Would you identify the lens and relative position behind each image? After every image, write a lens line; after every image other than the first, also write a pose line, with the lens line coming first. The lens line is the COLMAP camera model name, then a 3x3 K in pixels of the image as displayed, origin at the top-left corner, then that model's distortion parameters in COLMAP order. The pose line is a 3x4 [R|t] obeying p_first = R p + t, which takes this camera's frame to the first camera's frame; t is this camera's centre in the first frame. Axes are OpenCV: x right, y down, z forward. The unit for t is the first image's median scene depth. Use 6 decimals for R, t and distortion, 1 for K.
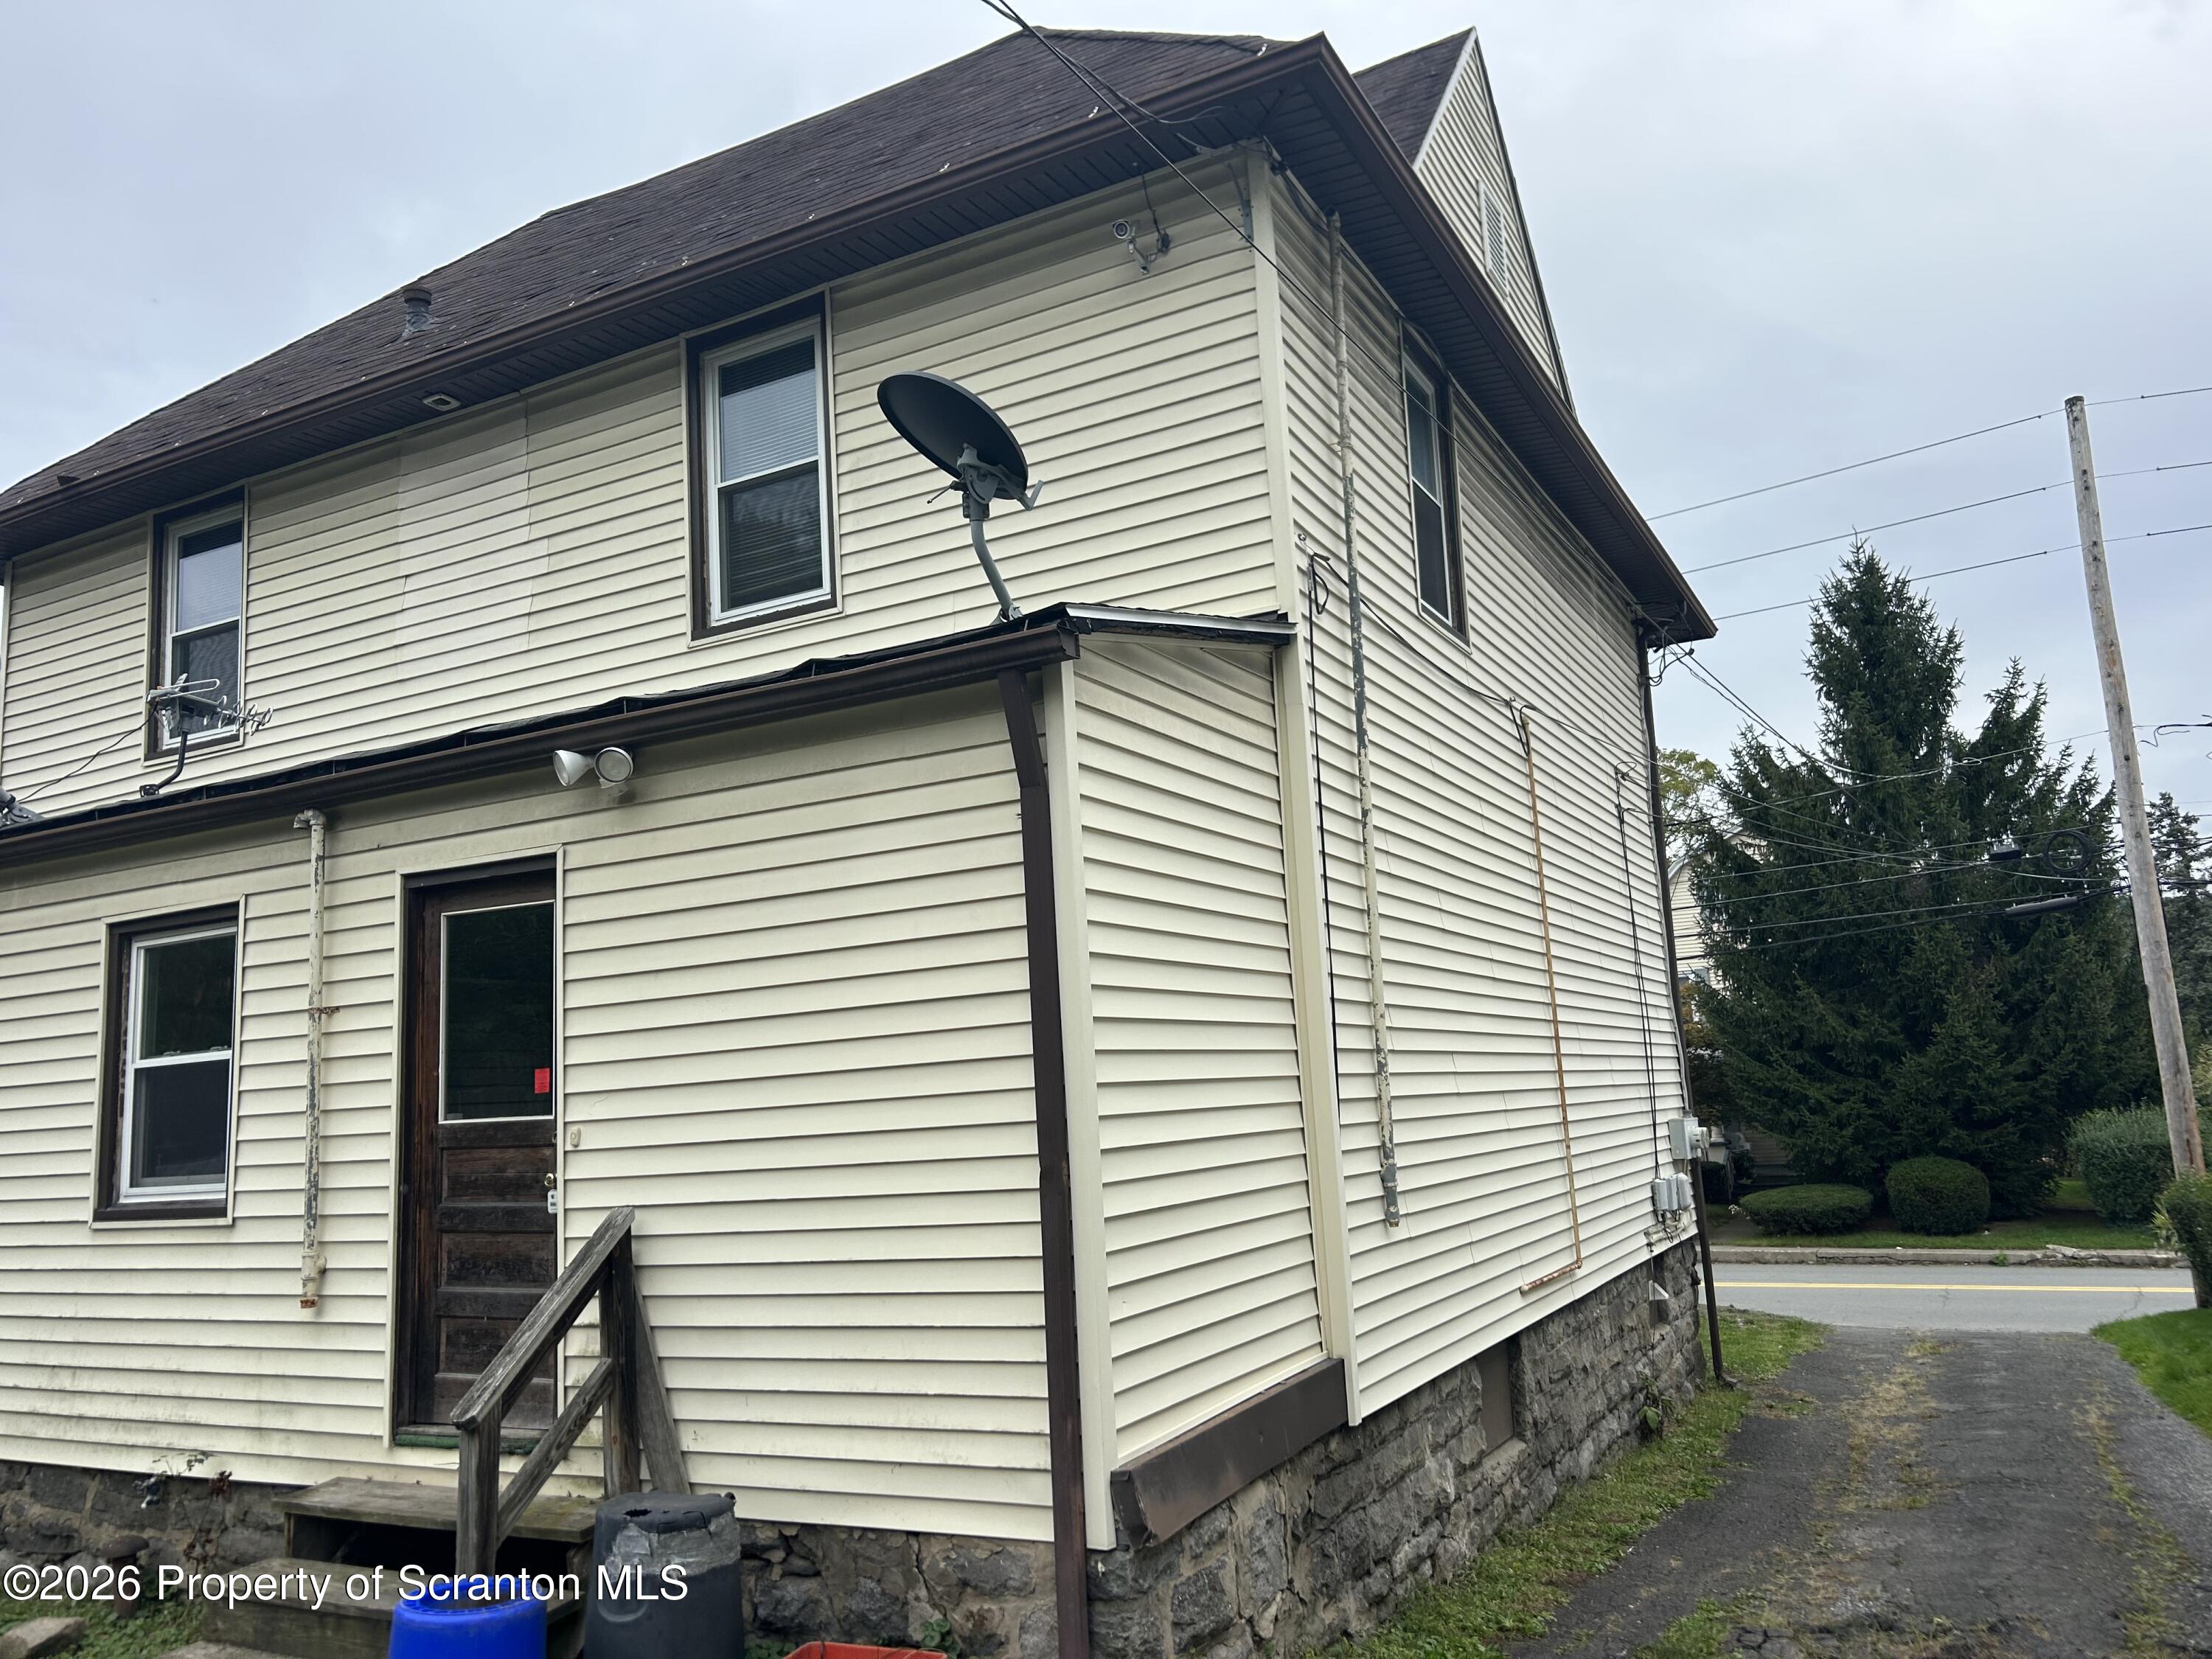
lens RADIAL K [[1661.8, 0, 1108.8], [0, 1661.8, 839.1], [0, 0, 1]] dist [0.052496, -0.057742]
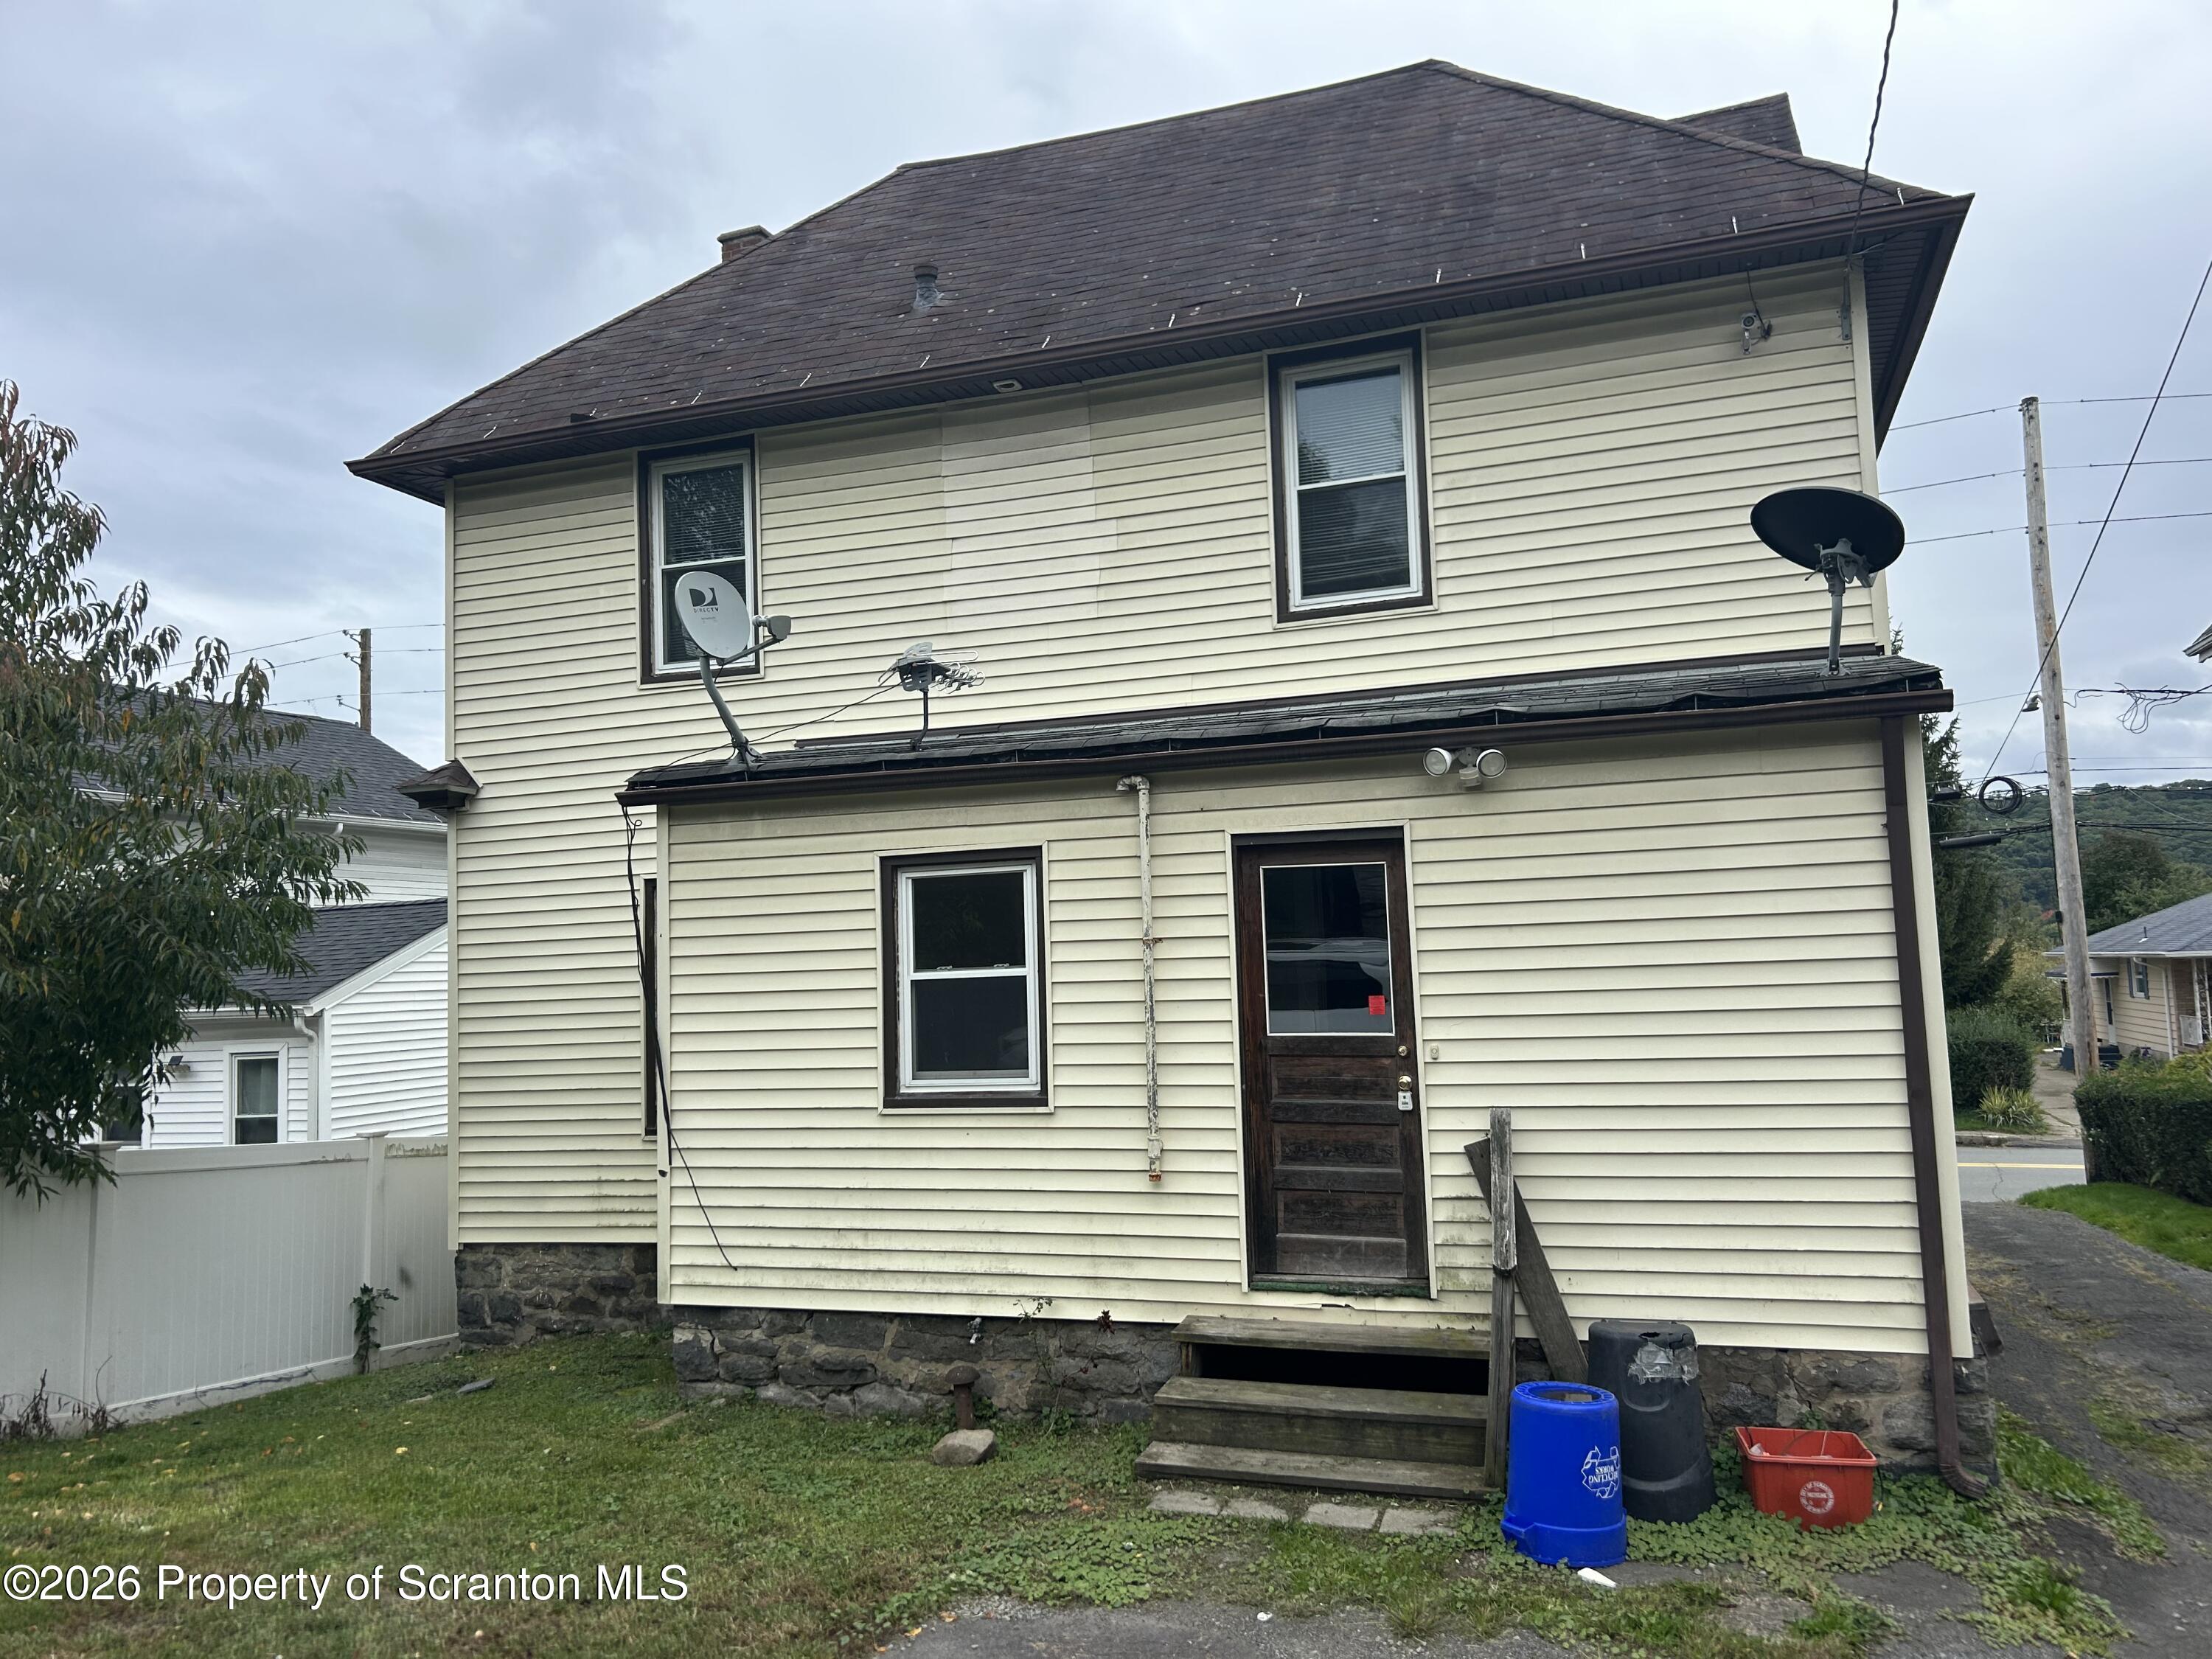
lens RADIAL K [[1661.8, 0, 1114.0], [0, 1661.8, 816.2], [0, 0, 1]] dist [0.052496, -0.057742]
pose [[0.988118, 0.034252, 0.149830, -0.641934], [-0.043203, 0.997445, 0.056900, -0.053033], [-0.147498, -0.062697, 0.987073, -0.174859]]
